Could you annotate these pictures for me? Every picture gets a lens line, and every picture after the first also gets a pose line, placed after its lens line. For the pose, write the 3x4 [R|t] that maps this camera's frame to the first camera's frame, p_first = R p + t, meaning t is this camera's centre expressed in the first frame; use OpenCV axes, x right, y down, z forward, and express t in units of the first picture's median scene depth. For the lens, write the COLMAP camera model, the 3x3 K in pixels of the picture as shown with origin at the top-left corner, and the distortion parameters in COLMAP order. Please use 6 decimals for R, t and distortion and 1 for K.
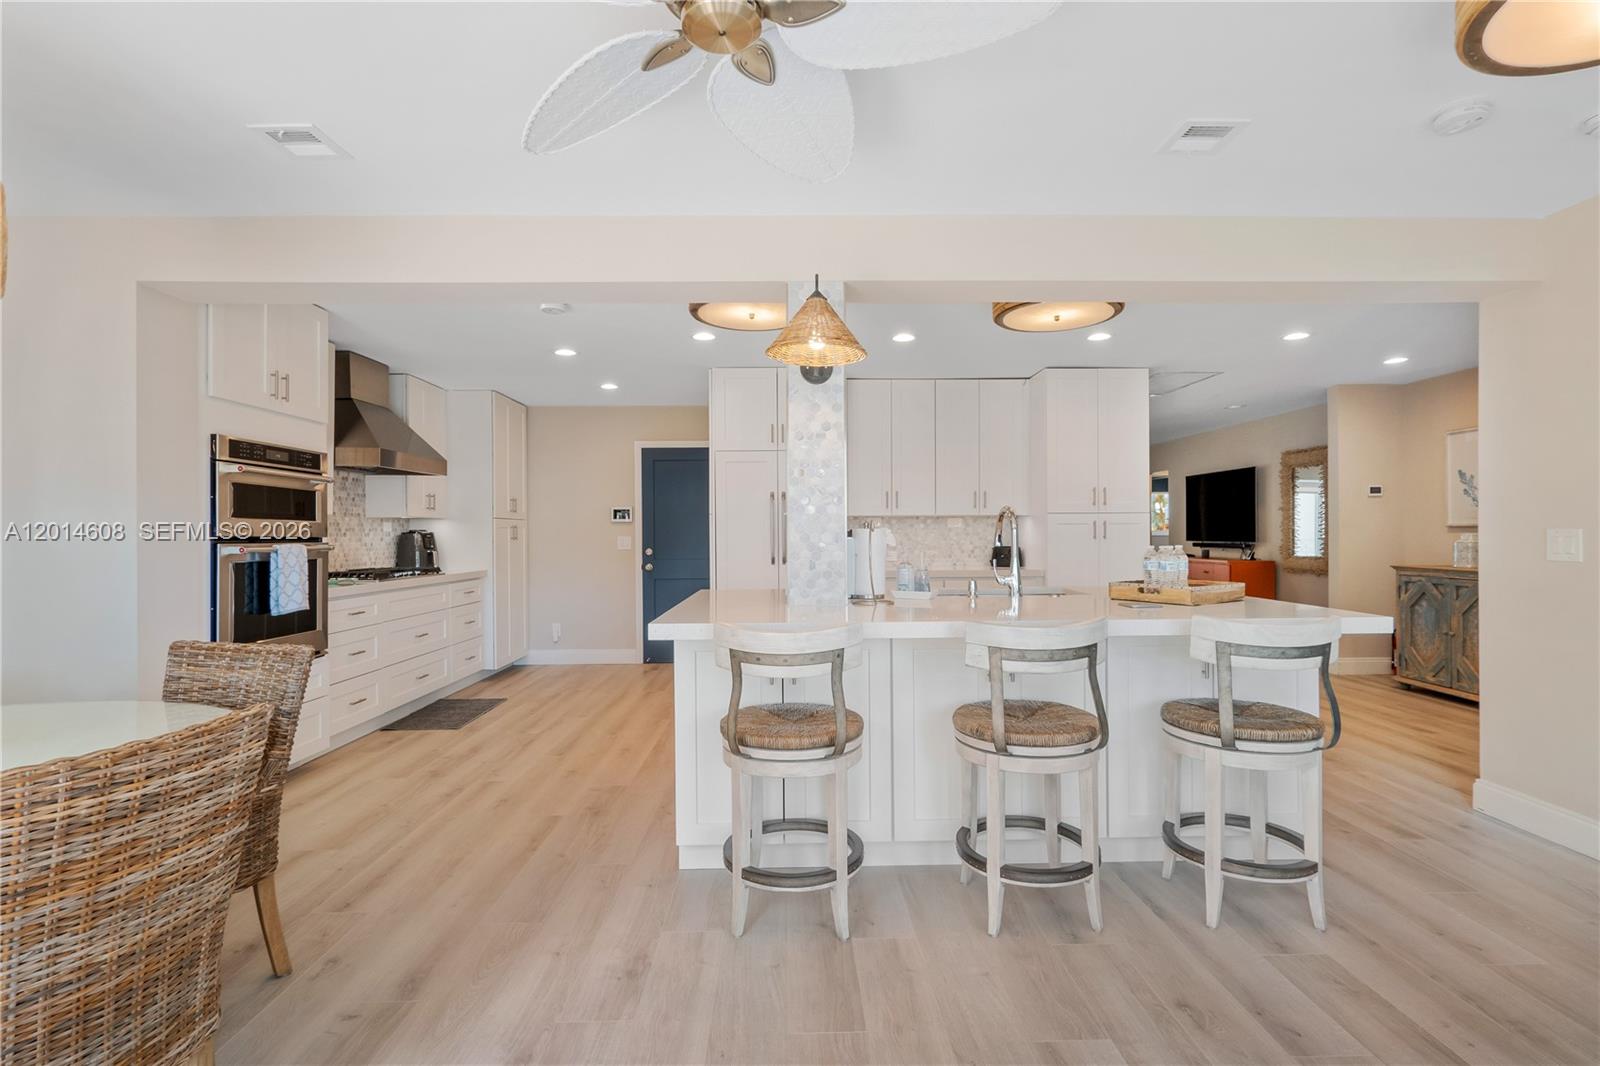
lens RADIAL K [[746.5, 0, 803.1], [0, 746.5, 534.1], [0, 0, 1]] dist [-0.002408, 0.000635]
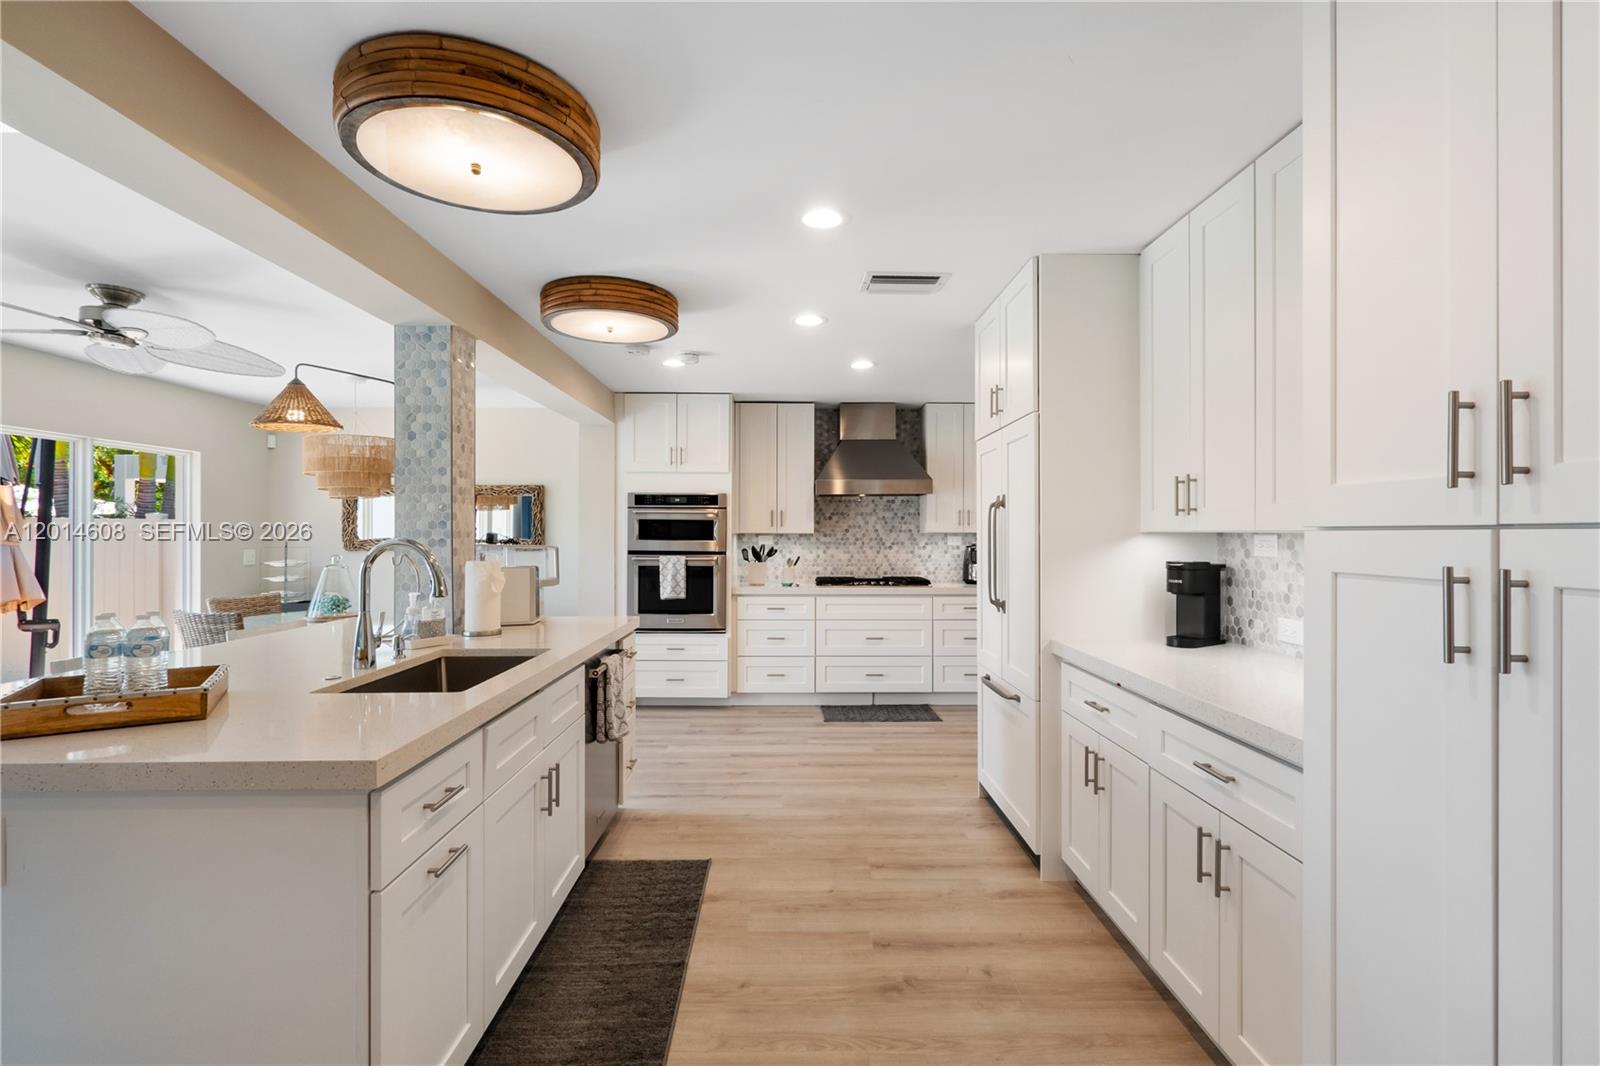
lens RADIAL K [[746.5, 0, 803.1], [0, 746.5, 534.1], [0, 0, 1]] dist [-0.002408, 0.000635]
pose [[0.001227, 0.006076, -0.999981, 0.844763], [-0.001141, 0.999981, 0.006075, -0.040533], [0.999999, 0.001134, 0.001234, 1.205731]]
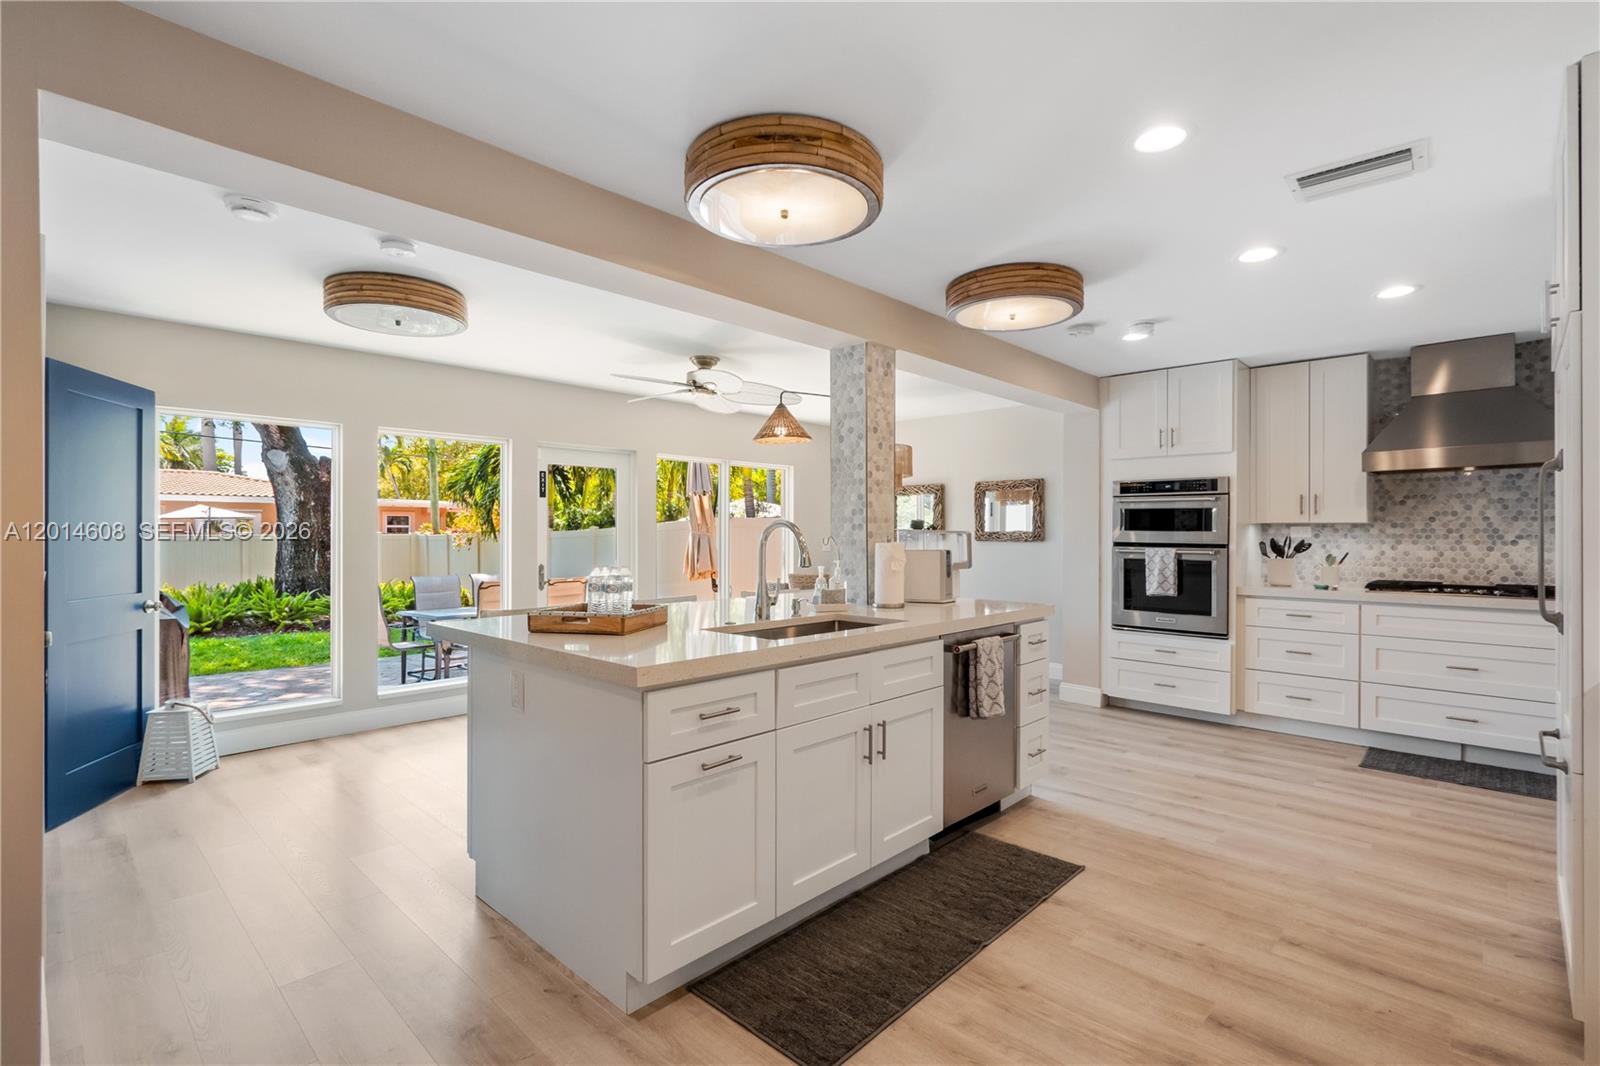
lens RADIAL K [[741.5, 0, 801.9], [0, 741.5, 533.0], [0, 0, 1]] dist [-0.003210, 0.001084]
pose [[-0.702338, 0.004582, -0.711828, 0.766372], [0.002346, 0.999989, 0.004123, -0.022281], [0.711839, 0.001226, -0.702341, 1.428244]]
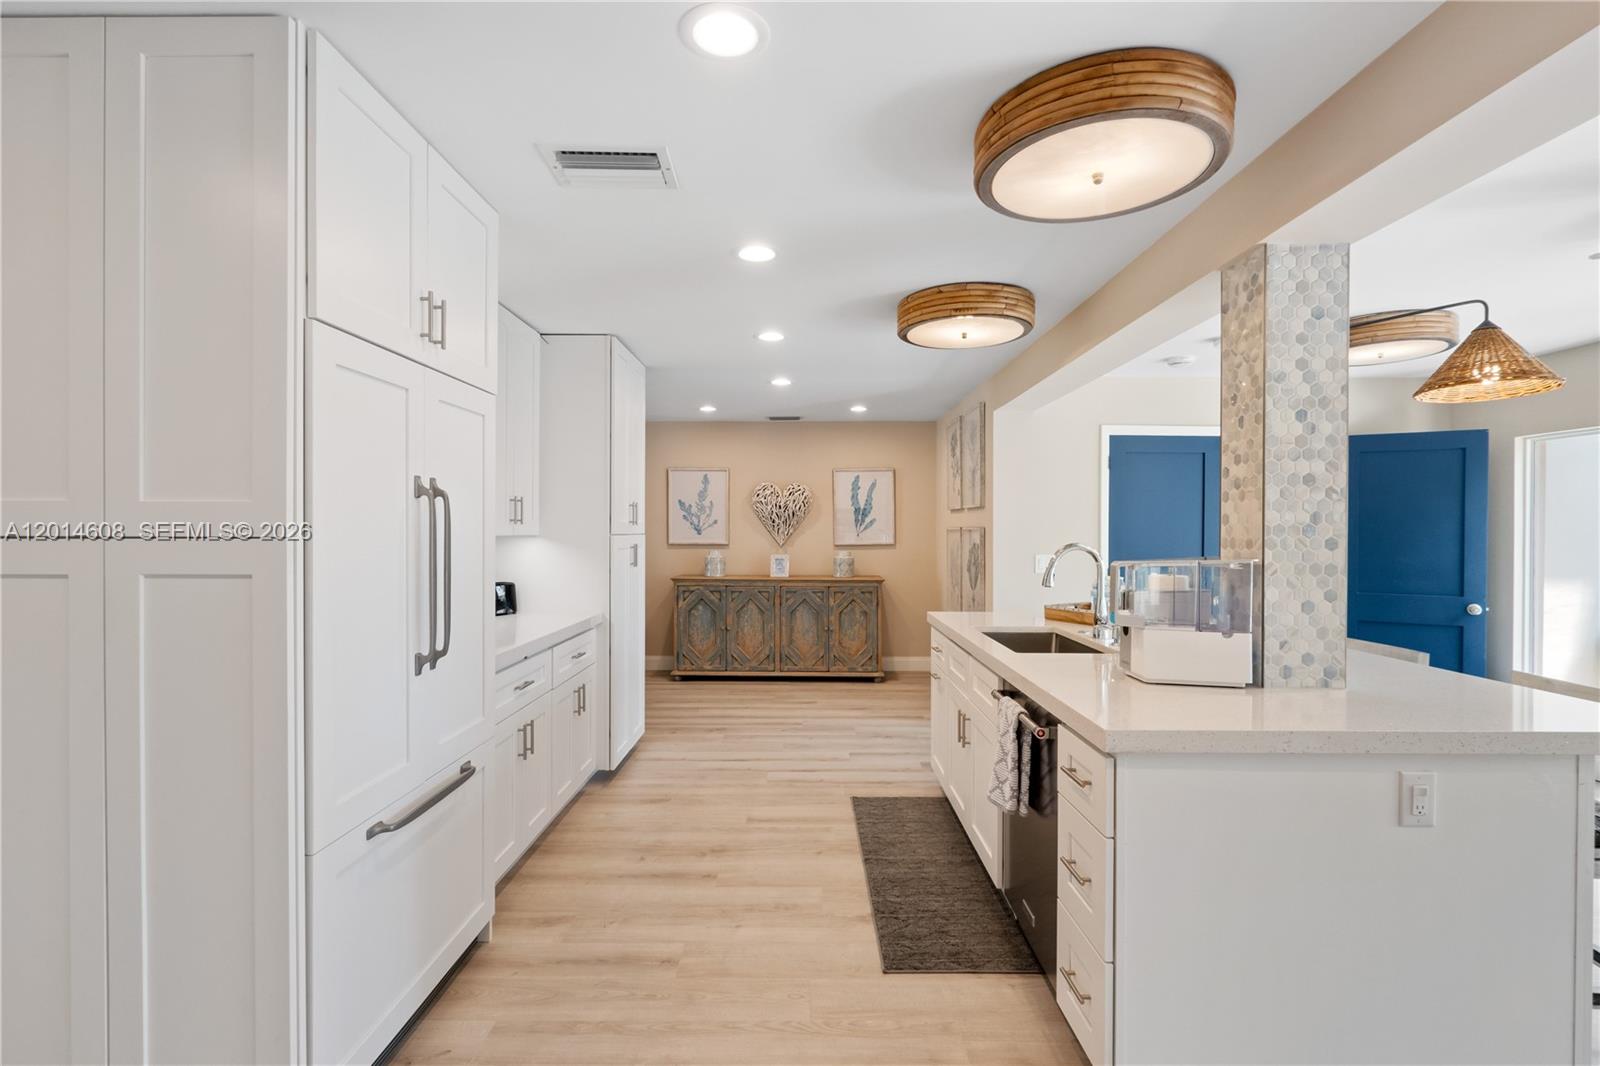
lens RADIAL K [[746.5, 0, 803.1], [0, 746.5, 534.1], [0, 0, 1]] dist [-0.002408, 0.000635]
pose [[0.020129, 0.000437, 0.999797, -0.579556], [-0.002100, 0.999998, -0.000395, -0.041242], [-0.999795, -0.002091, 0.020130, 1.161908]]
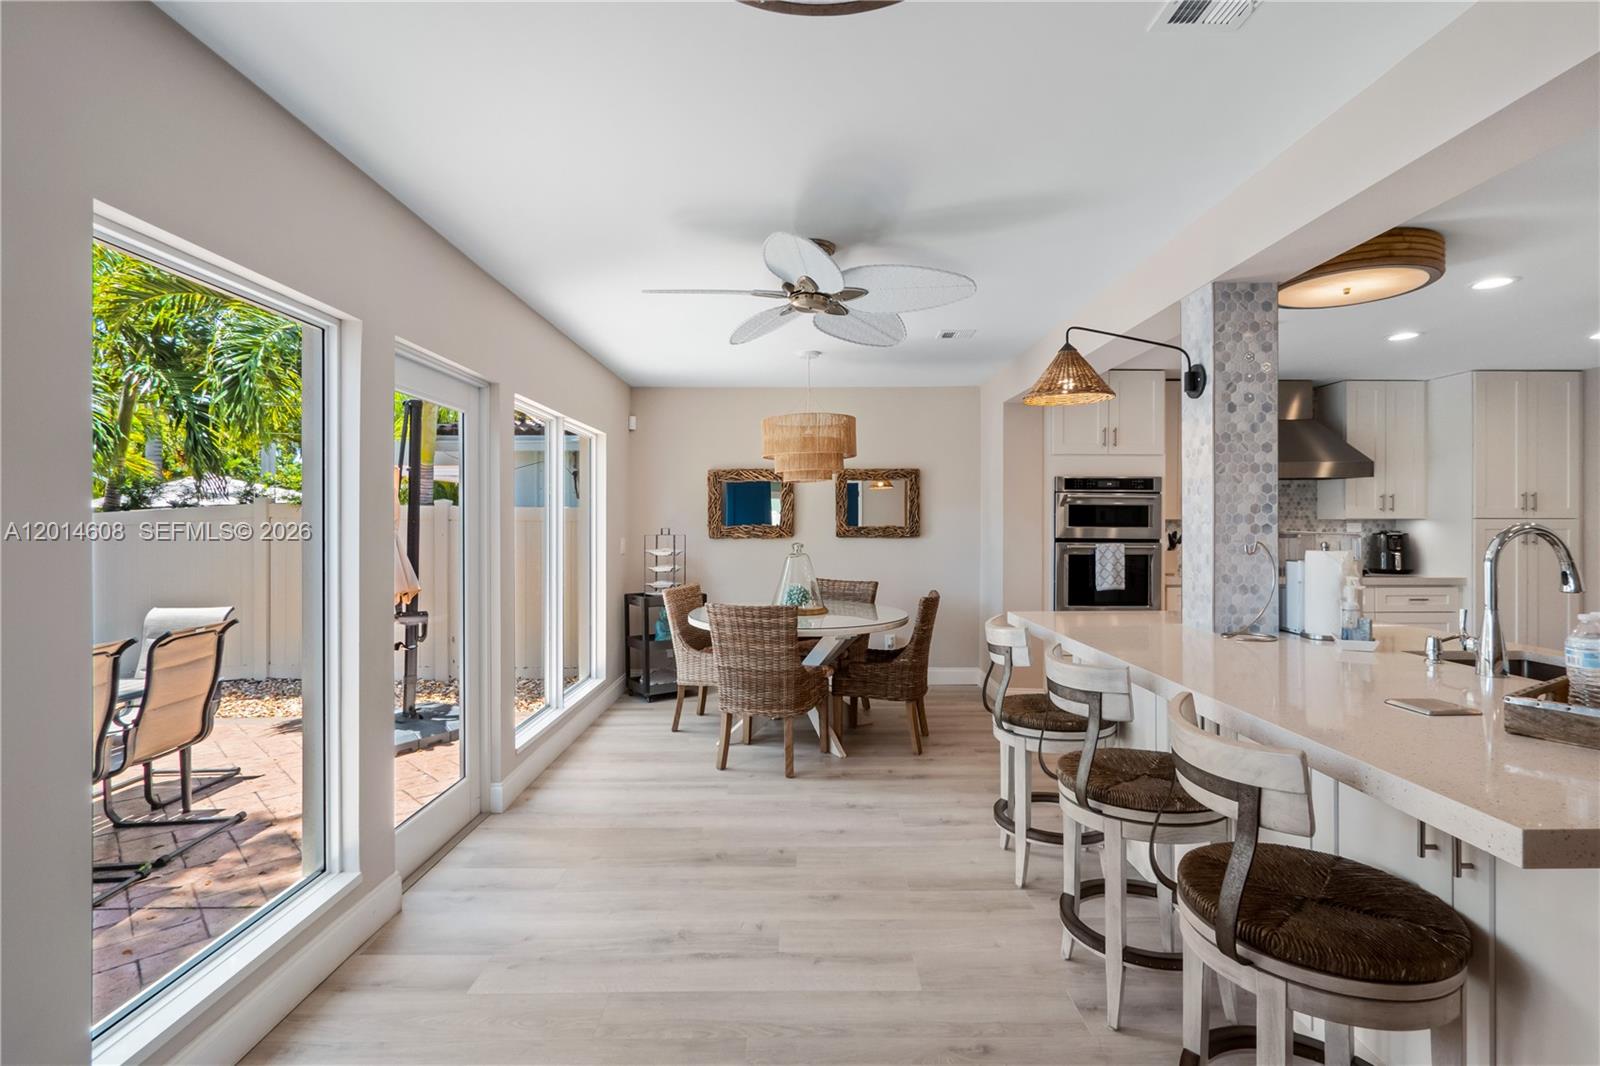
lens RADIAL K [[750.0, 0, 805.1], [0, 750.0, 522.5], [0, 0, 1]] dist [-0.001397, -0.000252]
pose [[-0.009481, 0.006659, -0.999933, 0.758098], [-0.000440, 0.999978, 0.006664, -0.036379], [0.999955, 0.000504, -0.009478, 0.388613]]
